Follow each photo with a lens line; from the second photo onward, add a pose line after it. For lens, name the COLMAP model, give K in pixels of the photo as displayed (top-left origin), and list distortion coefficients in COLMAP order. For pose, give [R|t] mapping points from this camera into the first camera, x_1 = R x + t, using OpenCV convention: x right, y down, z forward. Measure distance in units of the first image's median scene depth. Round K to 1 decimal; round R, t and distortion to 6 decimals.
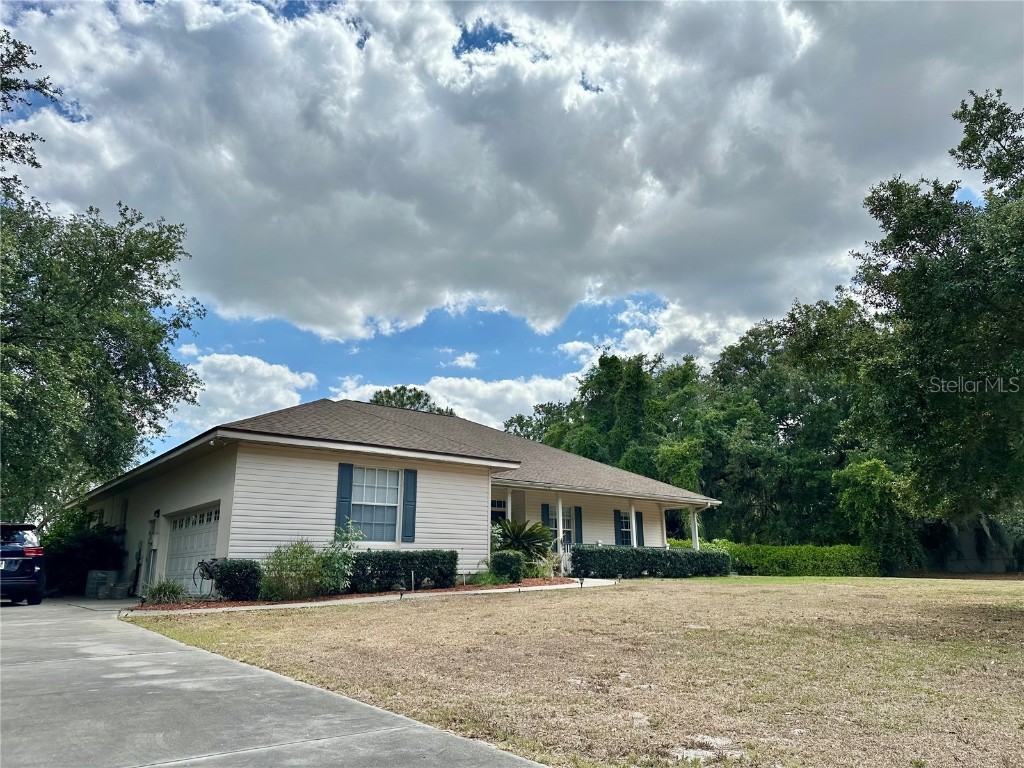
lens RADIAL K [[709.2, 0, 510.9], [0, 709.2, 387.1], [0, 0, 1]] dist [0.173458, -0.295900]
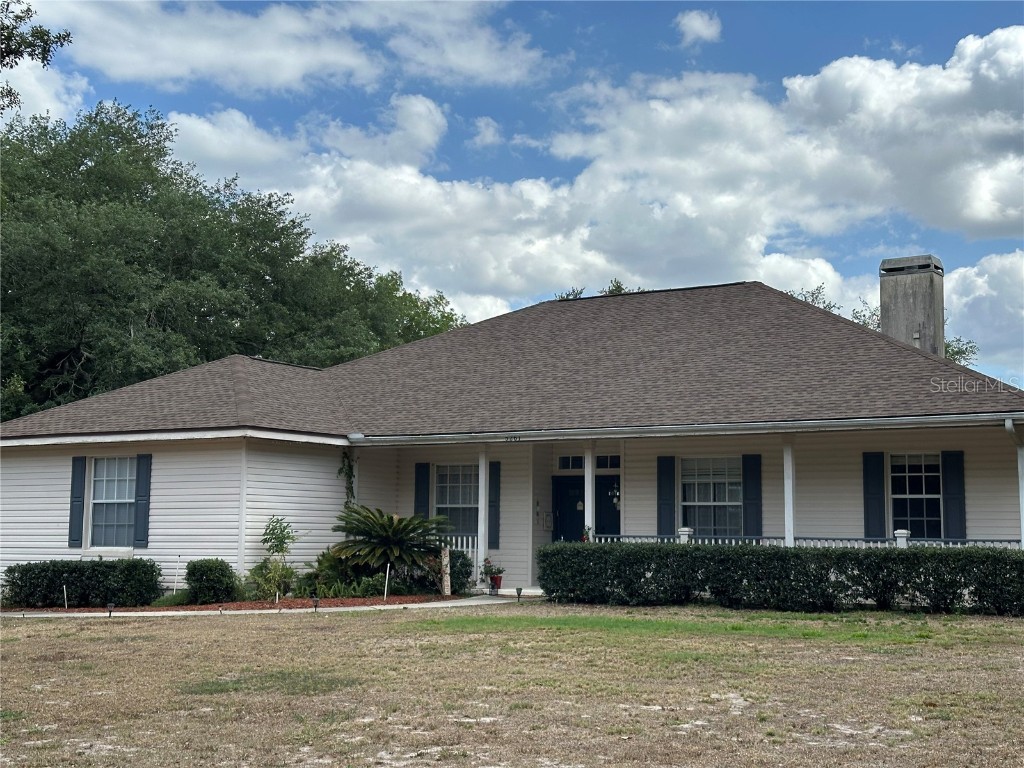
lens RADIAL K [[1418.4, 0, 511.4], [0, 1418.4, 390.9], [0, 0, 1]] dist [0.165883, -0.150800]
pose [[0.334329, -0.086581, -0.938471, 1.381389], [0.231281, 0.972859, -0.007360, 0.147008], [0.913637, -0.214590, 0.345280, 0.818066]]
